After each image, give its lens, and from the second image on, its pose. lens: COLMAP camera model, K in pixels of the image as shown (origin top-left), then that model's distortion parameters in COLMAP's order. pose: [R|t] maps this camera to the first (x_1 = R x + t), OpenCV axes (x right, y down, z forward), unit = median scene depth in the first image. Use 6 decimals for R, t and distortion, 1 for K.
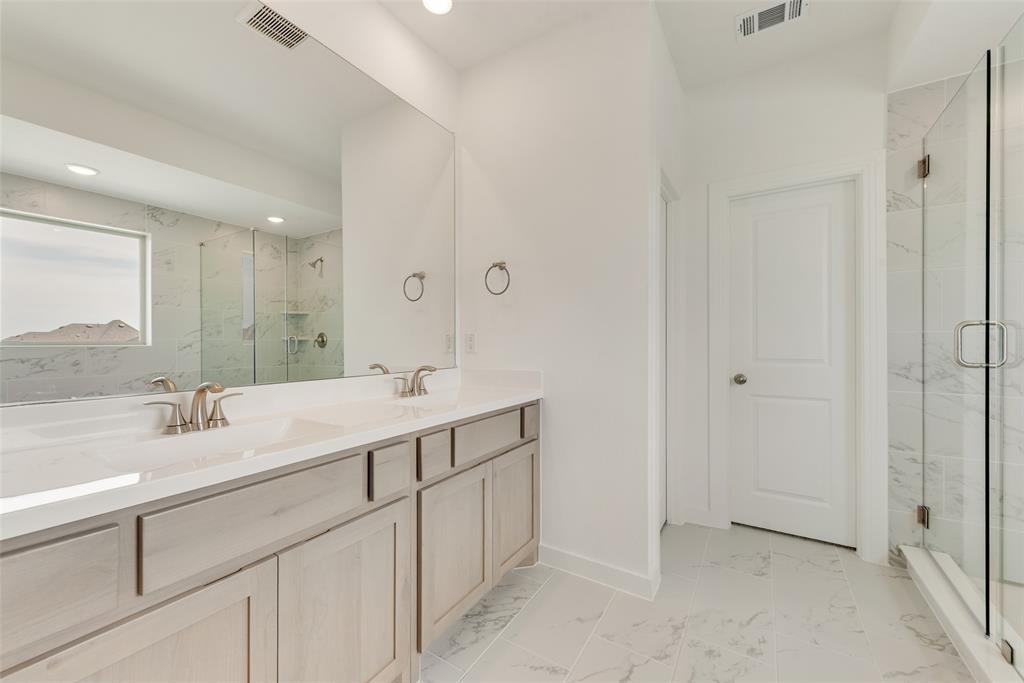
lens RADIAL K [[398.7, 0, 510.3], [0, 398.7, 344.2], [0, 0, 1]] dist [0.007768, -0.002012]
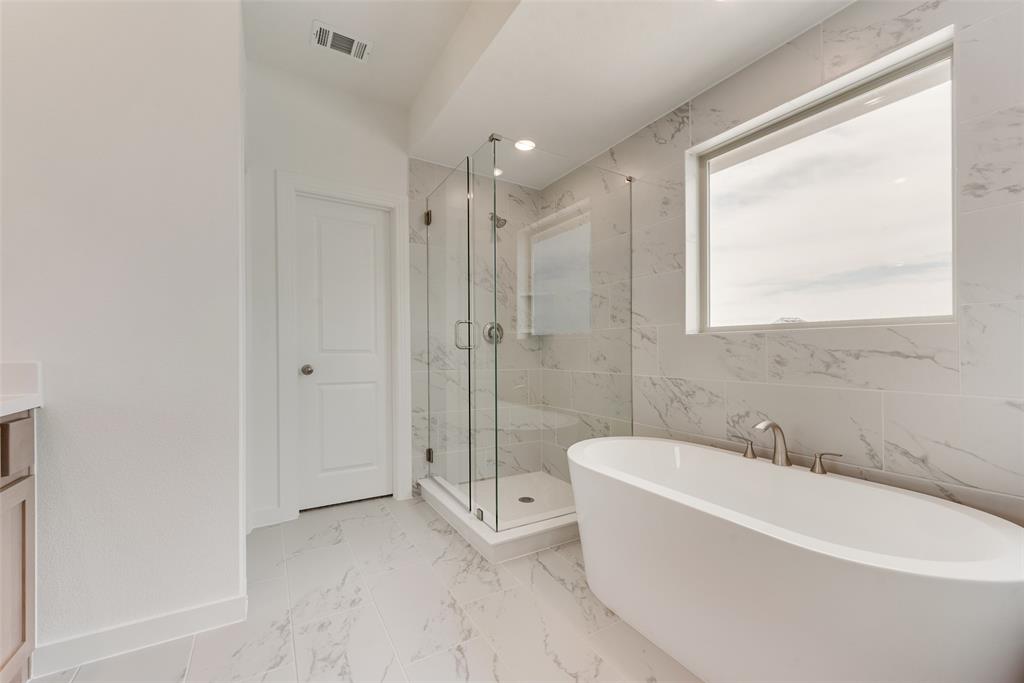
lens RADIAL K [[398.7, 0, 513.2], [0, 398.7, 346.4], [0, 0, 1]] dist [0.007768, -0.002012]
pose [[0.452298, 0.008897, 0.891823, -0.129139], [-0.001768, 0.999957, -0.009079, 0.043075], [-0.891865, 0.002530, 0.452294, 0.067483]]
